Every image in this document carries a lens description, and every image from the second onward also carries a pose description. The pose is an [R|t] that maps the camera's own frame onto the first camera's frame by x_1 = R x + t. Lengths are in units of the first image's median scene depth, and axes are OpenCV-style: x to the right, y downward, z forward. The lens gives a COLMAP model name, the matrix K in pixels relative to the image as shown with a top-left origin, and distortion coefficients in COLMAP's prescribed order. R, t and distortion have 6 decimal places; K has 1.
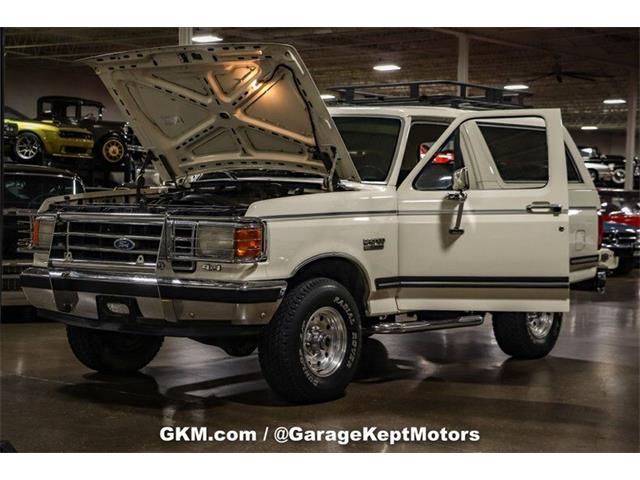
lens RADIAL K [[1232.6, 0, 320.0], [0, 1232.6, 240.0], [0, 0, 1]] dist [0.170302, -0.094502]
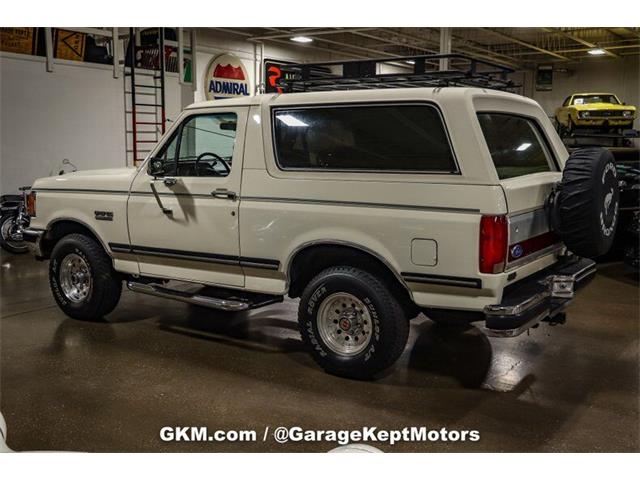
lens RADIAL K [[699.2, 0, 320.0], [0, 699.2, 240.0], [0, 0, 1]] dist [-0.010612, 0.023168]
pose [[0.080986, 0.125993, -0.988720, 0.791276], [-0.042498, 0.991513, 0.122868, -0.071103], [0.995809, 0.032068, 0.085653, 1.162108]]
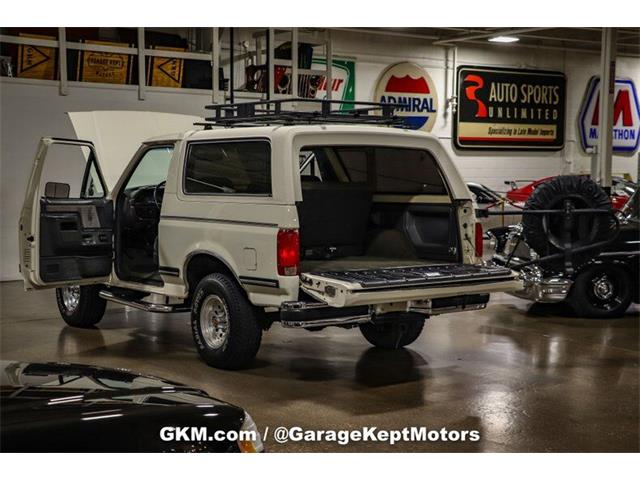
lens RADIAL K [[1026.4, 0, 320.0], [0, 1026.4, 240.0], [0, 0, 1]] dist [0.009814, 0.872065]
pose [[-0.262237, 0.052943, -0.963550, 1.187682], [-0.042535, 0.996889, 0.066351, -0.084873], [0.964066, 0.058385, -0.259169, 1.602284]]
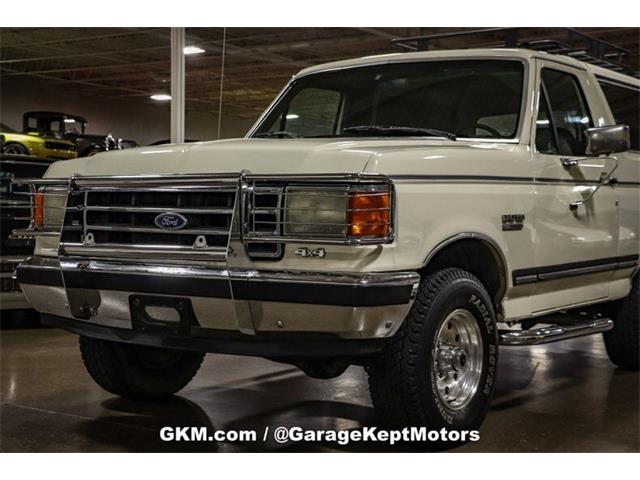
lens RADIAL K [[1026.4, 0, 320.0], [0, 1026.4, 240.0], [0, 0, 1]] dist [0.009814, 0.872065]
pose [[0.998285, -0.002951, 0.058469, -0.103995], [0.003435, 0.999961, -0.008183, 0.018240], [-0.058443, 0.008370, 0.998256, 0.404903]]
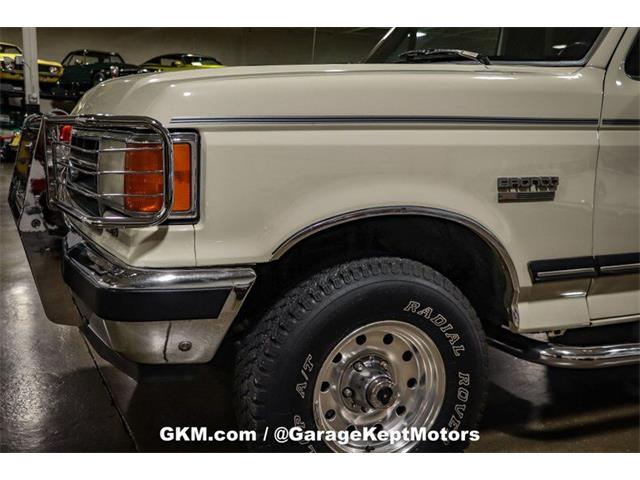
lens RADIAL K [[699.2, 0, 320.0], [0, 699.2, 240.0], [0, 0, 1]] dist [-0.010612, 0.023168]
pose [[0.890330, 0.085360, -0.447242, 0.093383], [-0.033996, 0.991990, 0.121653, -0.007069], [0.454044, -0.093107, 0.886101, 0.726331]]
